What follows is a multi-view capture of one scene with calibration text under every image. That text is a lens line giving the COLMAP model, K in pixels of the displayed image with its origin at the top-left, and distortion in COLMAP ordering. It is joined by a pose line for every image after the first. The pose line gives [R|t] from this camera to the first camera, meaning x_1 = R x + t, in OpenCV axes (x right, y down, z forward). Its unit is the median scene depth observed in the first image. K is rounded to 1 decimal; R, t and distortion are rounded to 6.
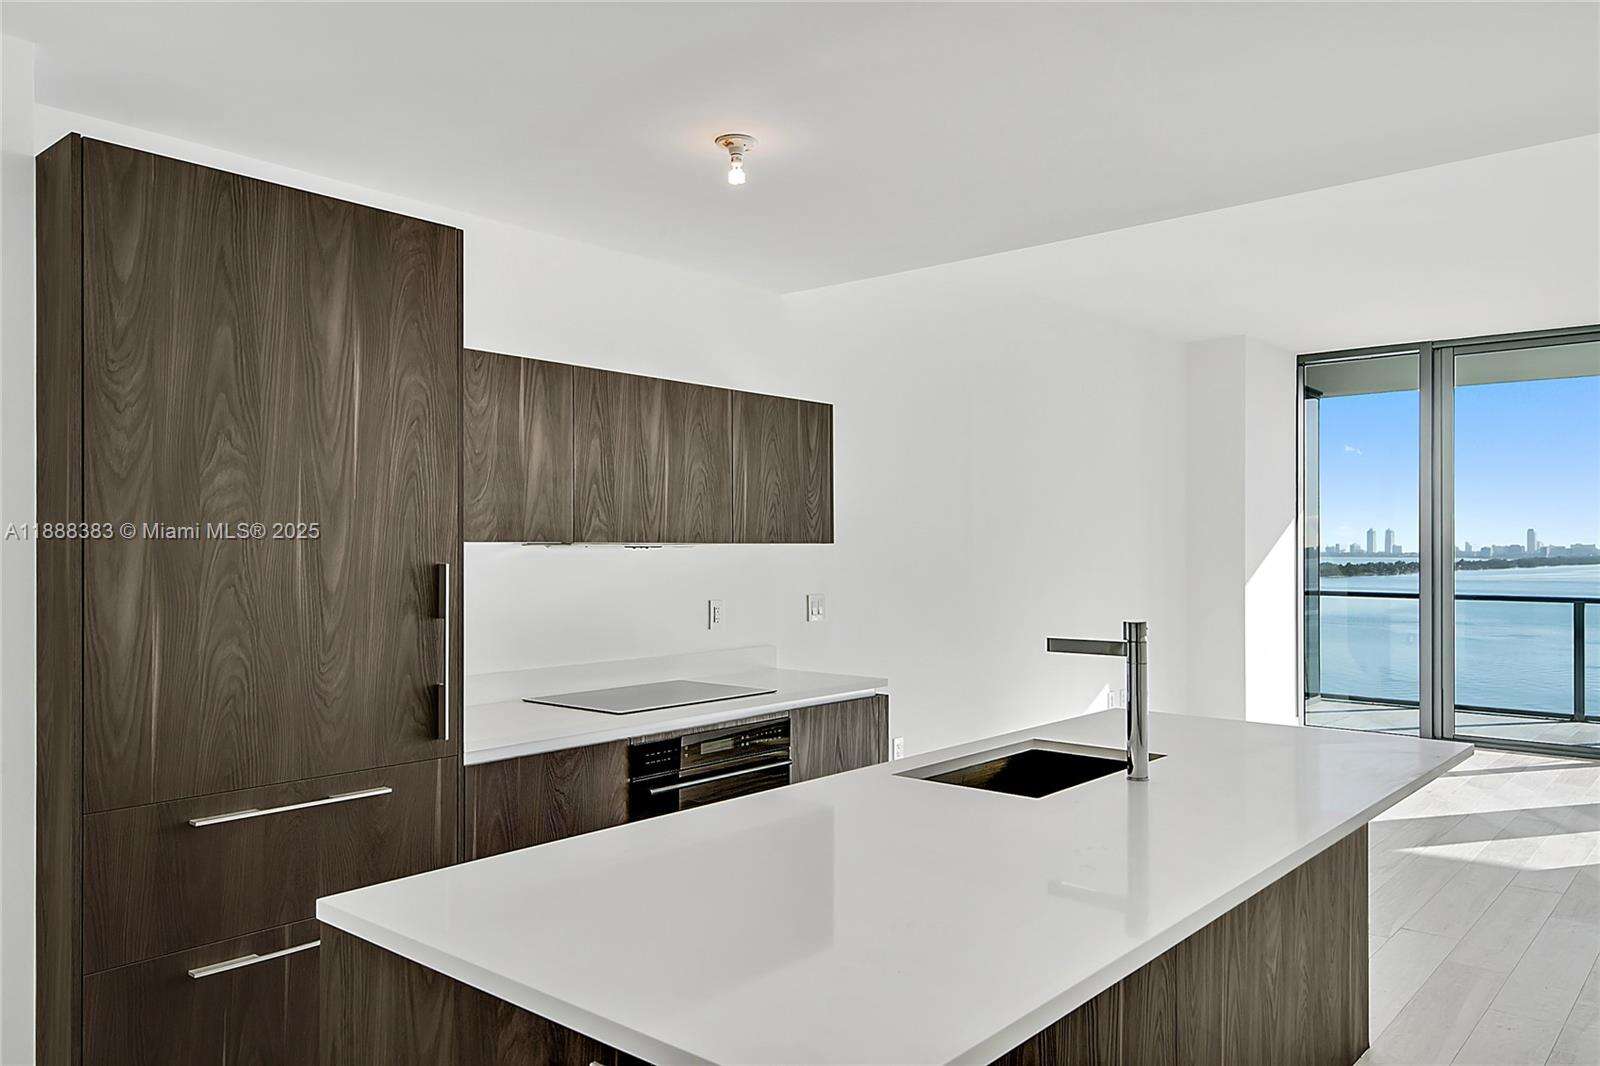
lens RADIAL K [[1176.7, 0, 802.5], [0, 1176.7, 551.0], [0, 0, 1]] dist [0.017216, -0.002330]
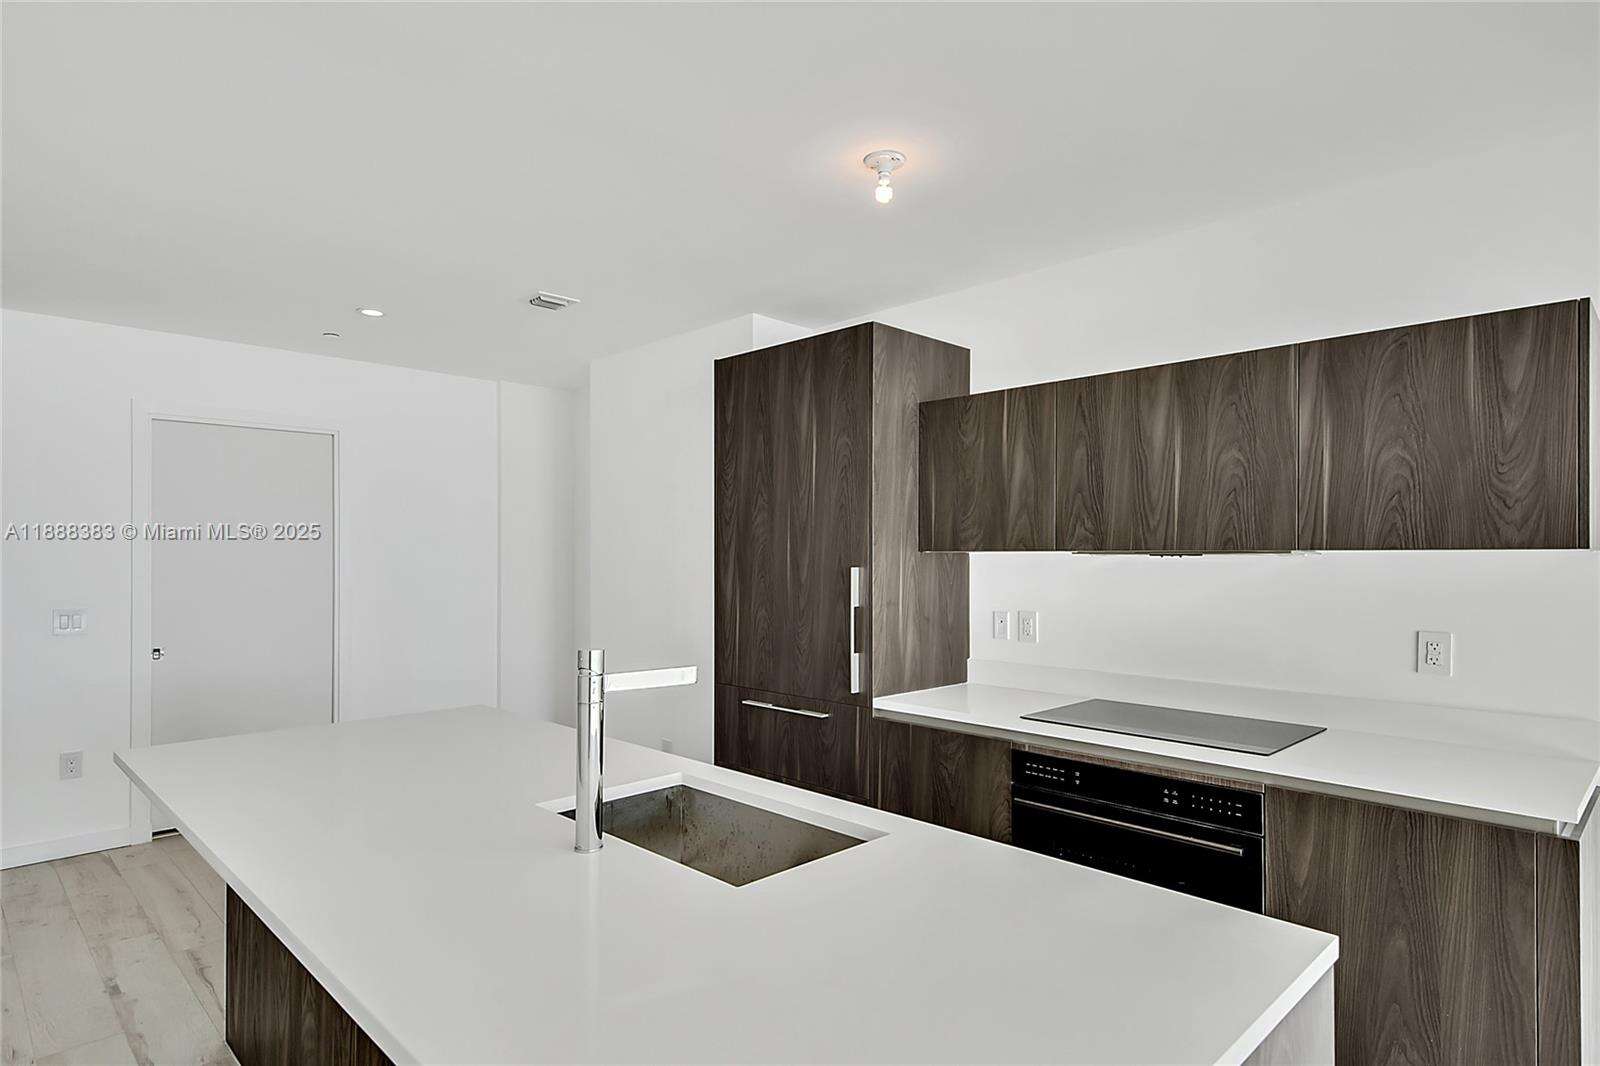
lens RADIAL K [[848.1, 0, 799.0], [0, 848.1, 547.3], [0, 0, 1]] dist [0.001786, 0.000052]
pose [[-0.096542, -0.006966, -0.995305, 0.596015], [-0.001158, 0.999976, -0.006887, -0.005445], [0.995328, 0.000488, -0.096547, 0.872445]]
